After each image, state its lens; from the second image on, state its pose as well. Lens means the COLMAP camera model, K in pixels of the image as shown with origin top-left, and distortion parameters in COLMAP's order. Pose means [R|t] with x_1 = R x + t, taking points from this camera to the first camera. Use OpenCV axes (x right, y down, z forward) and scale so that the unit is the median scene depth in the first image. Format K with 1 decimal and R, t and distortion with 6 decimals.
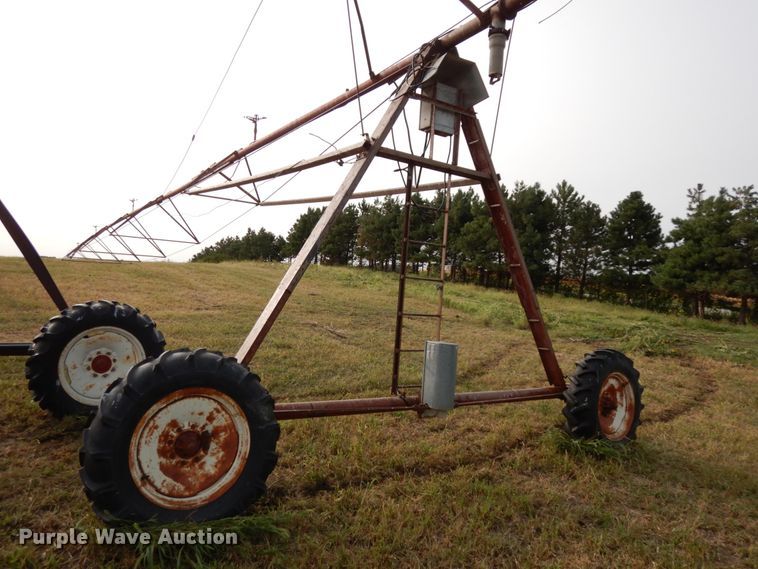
lens RADIAL K [[537.3, 0, 381.5], [0, 537.3, 283.0], [0, 0, 1]] dist [0.001431, 0.002725]
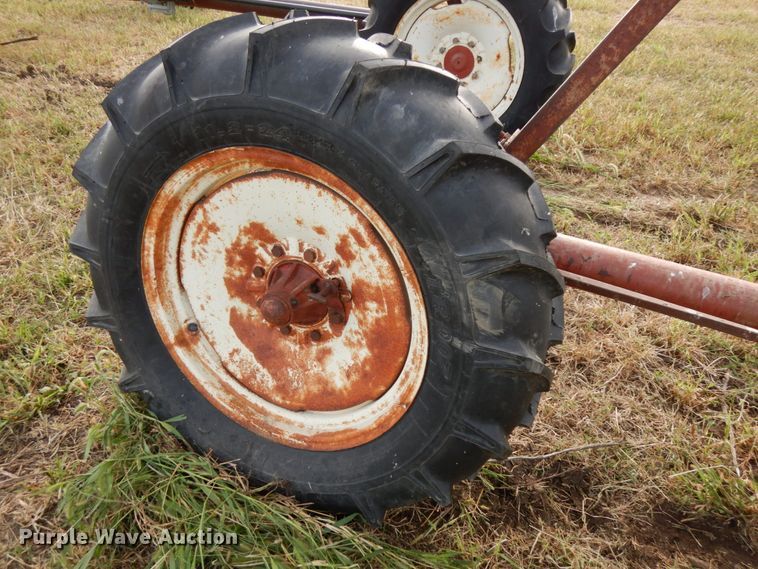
lens RADIAL K [[537.3, 0, 379.1], [0, 537.3, 284.9], [0, 0, 1]] dist [0.001431, 0.002725]
pose [[0.526437, 0.434366, -0.730883, -0.043861], [-0.022408, 0.866436, 0.498786, 0.083803], [0.849919, -0.246202, 0.465857, 0.702906]]
